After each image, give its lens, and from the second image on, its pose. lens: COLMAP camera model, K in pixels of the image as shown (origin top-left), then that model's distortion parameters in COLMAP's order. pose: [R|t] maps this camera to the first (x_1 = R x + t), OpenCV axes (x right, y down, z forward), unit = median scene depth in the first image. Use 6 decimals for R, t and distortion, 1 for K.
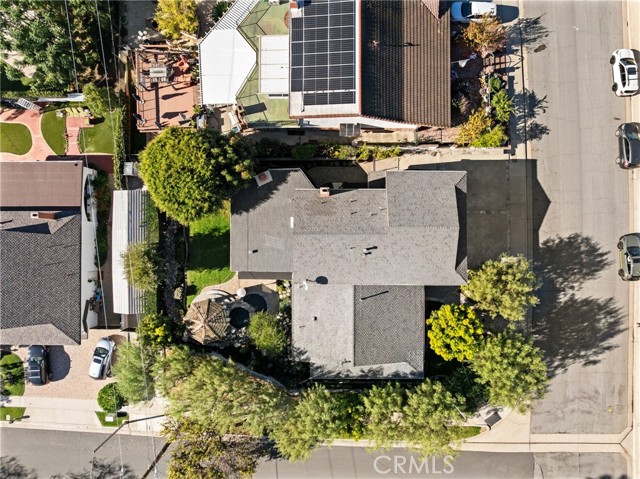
lens RADIAL K [[453.2, 0, 320.0], [0, 453.2, 239.5], [0, 0, 1]] dist [-0.036149, 0.005382]
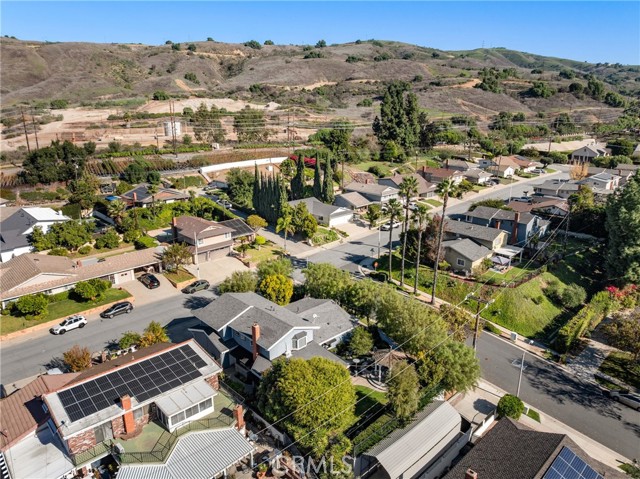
lens RADIAL K [[453.2, 0, 320.0], [0, 453.2, 239.5], [0, 0, 1]] dist [-0.036149, 0.005382]
pose [[-0.693372, -0.216729, 0.687215, -0.847851], [0.720439, -0.189677, 0.667076, -0.696529], [-0.014226, 0.957628, 0.287656, 0.281028]]
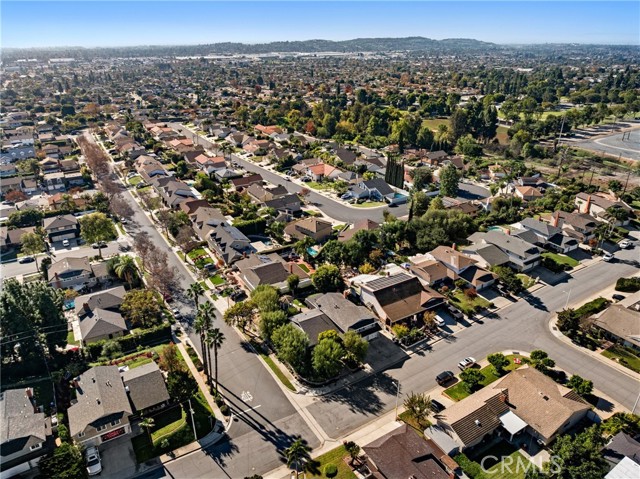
lens RADIAL K [[453.2, 0, 320.0], [0, 453.2, 239.5], [0, 0, 1]] dist [-0.036149, 0.005382]
pose [[0.519722, 0.351943, -0.778476, 1.820760], [-0.854301, 0.222248, -0.469868, 1.168344], [0.007648, 0.909254, 0.416172, -0.509355]]
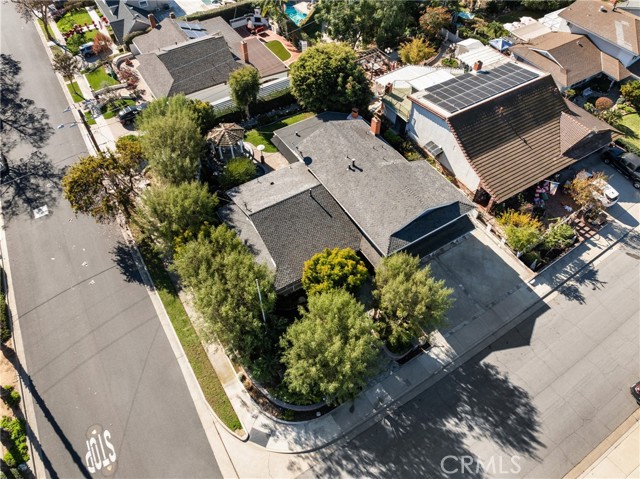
lens RADIAL K [[453.2, 0, 320.0], [0, 453.2, 239.5], [0, 0, 1]] dist [-0.036149, 0.005382]
pose [[0.527130, 0.660559, -0.534598, 0.624476], [-0.849754, 0.415047, -0.325045, 0.427960], [0.007172, 0.625618, 0.780096, 0.238113]]
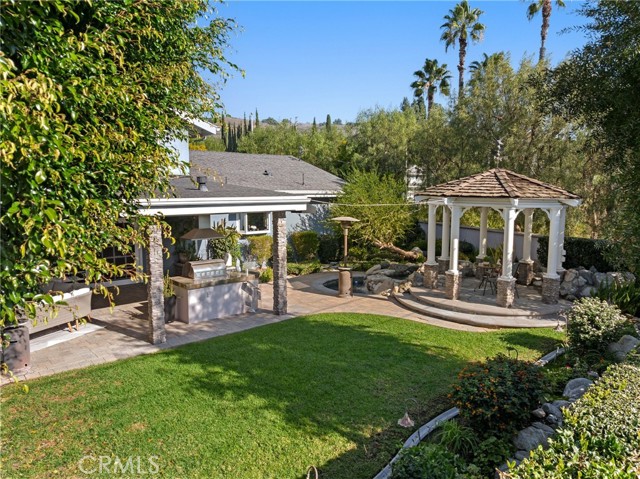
lens RADIAL K [[453.2, 0, 320.0], [0, 453.2, 239.5], [0, 0, 1]] dist [-0.036149, 0.005382]
pose [[-0.662892, -0.075373, 0.744911, -0.361828], [0.748702, -0.072570, 0.658923, -0.089459], [0.004393, 0.994511, 0.104538, 0.915503]]
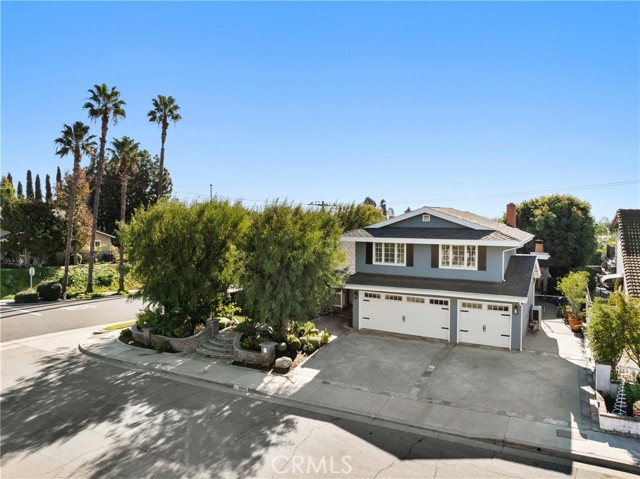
lens RADIAL K [[453.2, 0, 320.0], [0, 453.2, 239.5], [0, 0, 1]] dist [-0.036149, 0.005382]
pose [[-0.495914, 0.031632, -0.867795, 0.786024], [-0.868352, -0.024770, 0.495329, -0.179451], [-0.005827, 0.999193, 0.039752, 0.849695]]
